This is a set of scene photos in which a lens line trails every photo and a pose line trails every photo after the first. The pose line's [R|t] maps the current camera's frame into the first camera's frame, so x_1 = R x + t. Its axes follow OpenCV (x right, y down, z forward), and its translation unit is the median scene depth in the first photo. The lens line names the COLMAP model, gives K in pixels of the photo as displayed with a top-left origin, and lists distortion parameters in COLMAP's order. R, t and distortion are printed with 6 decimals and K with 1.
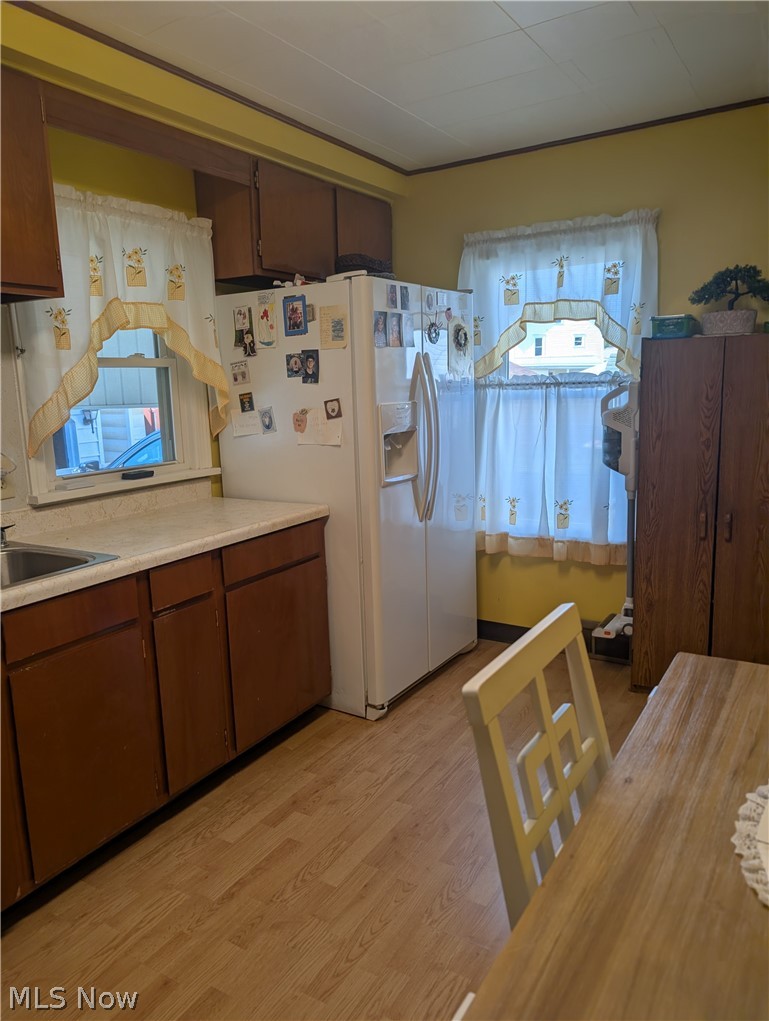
lens RADIAL K [[721.4, 0, 383.6], [0, 721.4, 515.9], [0, 0, 1]] dist [0.000474, -0.000762]
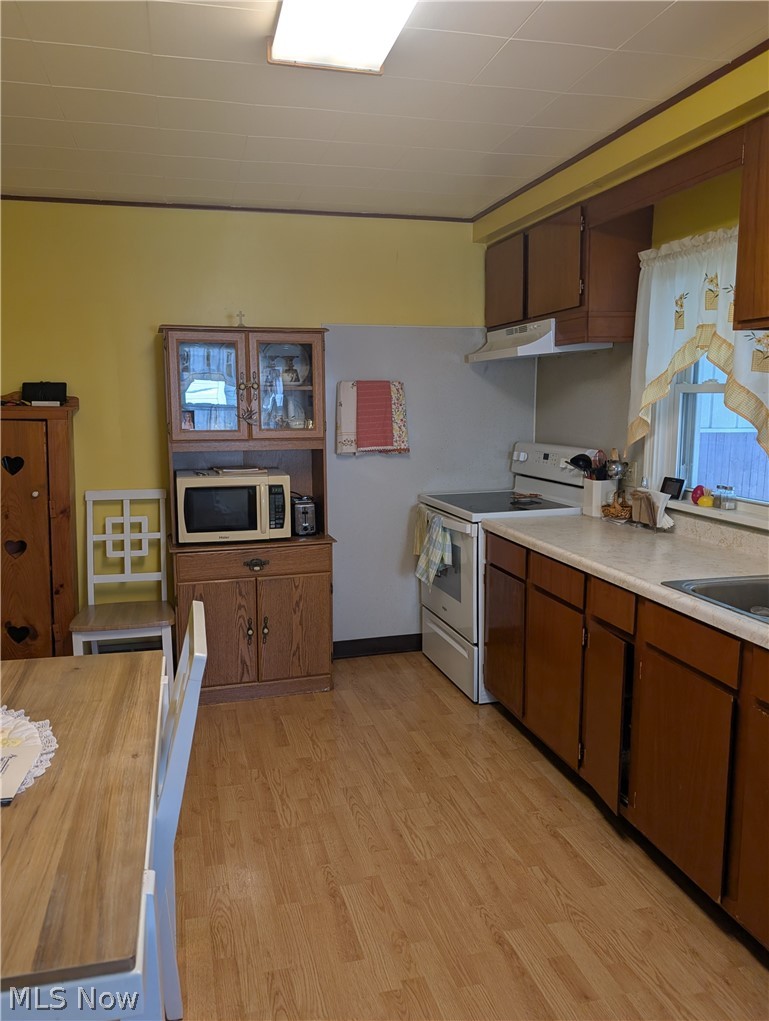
lens RADIAL K [[774.0, 0, 382.1], [0, 774.0, 505.7], [0, 0, 1]] dist [0.003151, 0.004451]
pose [[-0.689234, 0.132372, -0.712344, 0.836252], [-0.107717, 0.953522, 0.281412, -0.432593], [0.716487, 0.270690, -0.642941, 1.813141]]
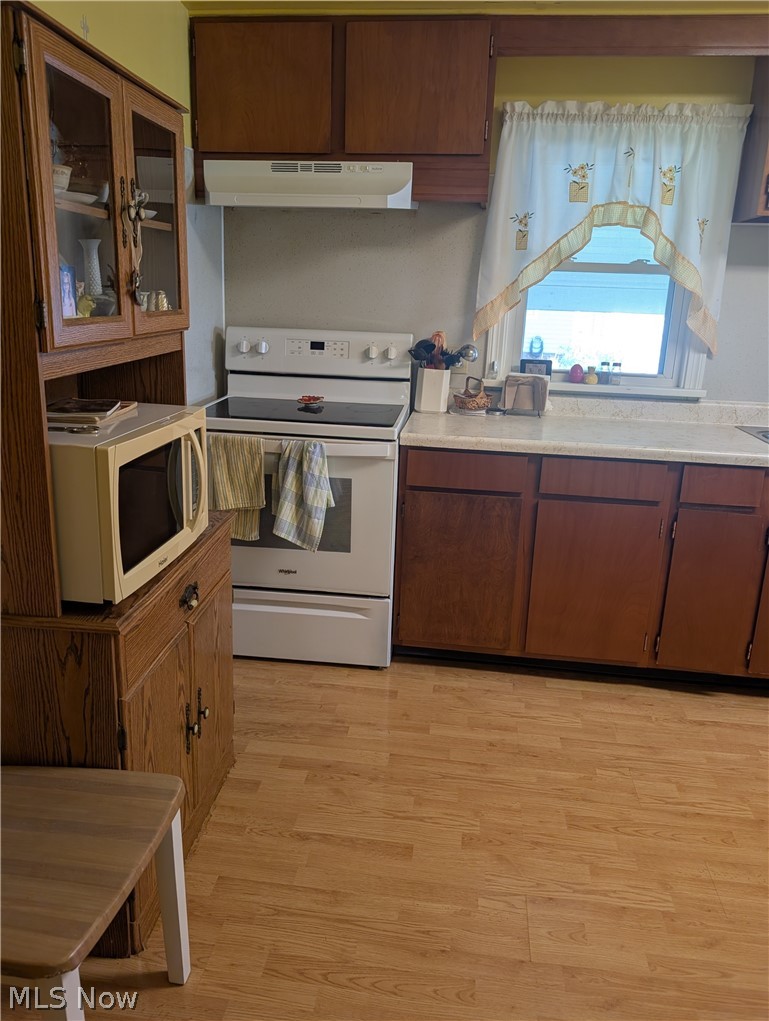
lens RADIAL K [[774.0, 0, 382.1], [0, 774.0, 505.7], [0, 0, 1]] dist [0.003151, 0.004451]
pose [[0.401329, 0.288313, -0.869374, 0.650227], [-0.209001, 0.952952, 0.219548, -0.168480], [0.891770, 0.093589, 0.442705, 0.580809]]
